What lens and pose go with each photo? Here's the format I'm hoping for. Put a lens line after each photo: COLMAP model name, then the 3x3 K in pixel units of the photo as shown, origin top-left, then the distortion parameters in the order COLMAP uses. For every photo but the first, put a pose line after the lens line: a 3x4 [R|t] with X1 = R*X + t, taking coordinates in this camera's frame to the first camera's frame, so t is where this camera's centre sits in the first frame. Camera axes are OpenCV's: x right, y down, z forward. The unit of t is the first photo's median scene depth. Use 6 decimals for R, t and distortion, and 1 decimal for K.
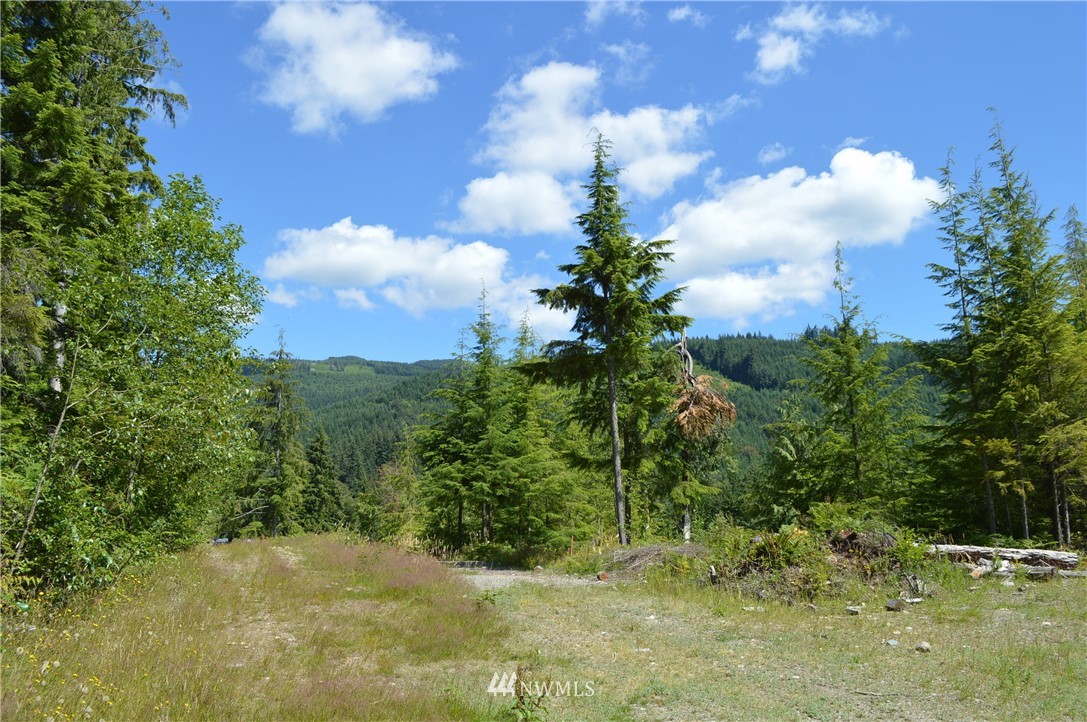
lens RADIAL K [[859.9, 0, 539.0], [0, 859.9, 356.2], [0, 0, 1]] dist [-0.082043, 0.009977]
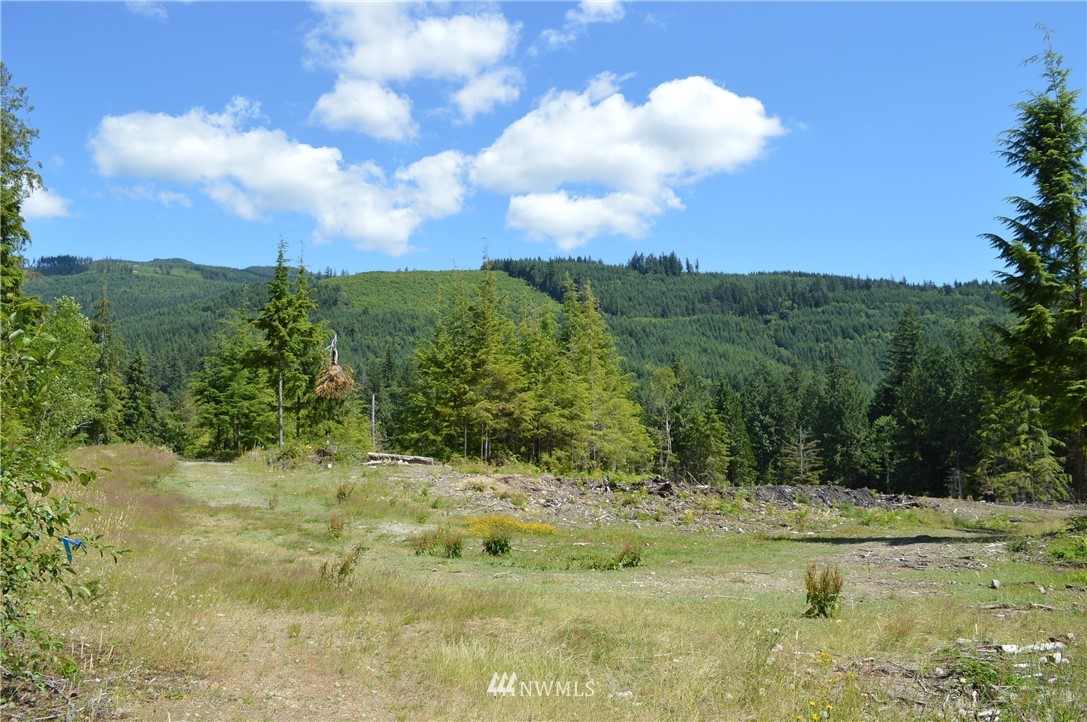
lens RADIAL K [[862.9, 0, 543.5], [0, 862.9, 361.0], [0, 0, 1]] dist [-0.085362, 0.014763]
pose [[0.981206, 0.029313, 0.190722, 0.031576], [-0.049381, 0.993626, 0.101333, -0.023233], [-0.186536, -0.108847, 0.976400, -0.109031]]
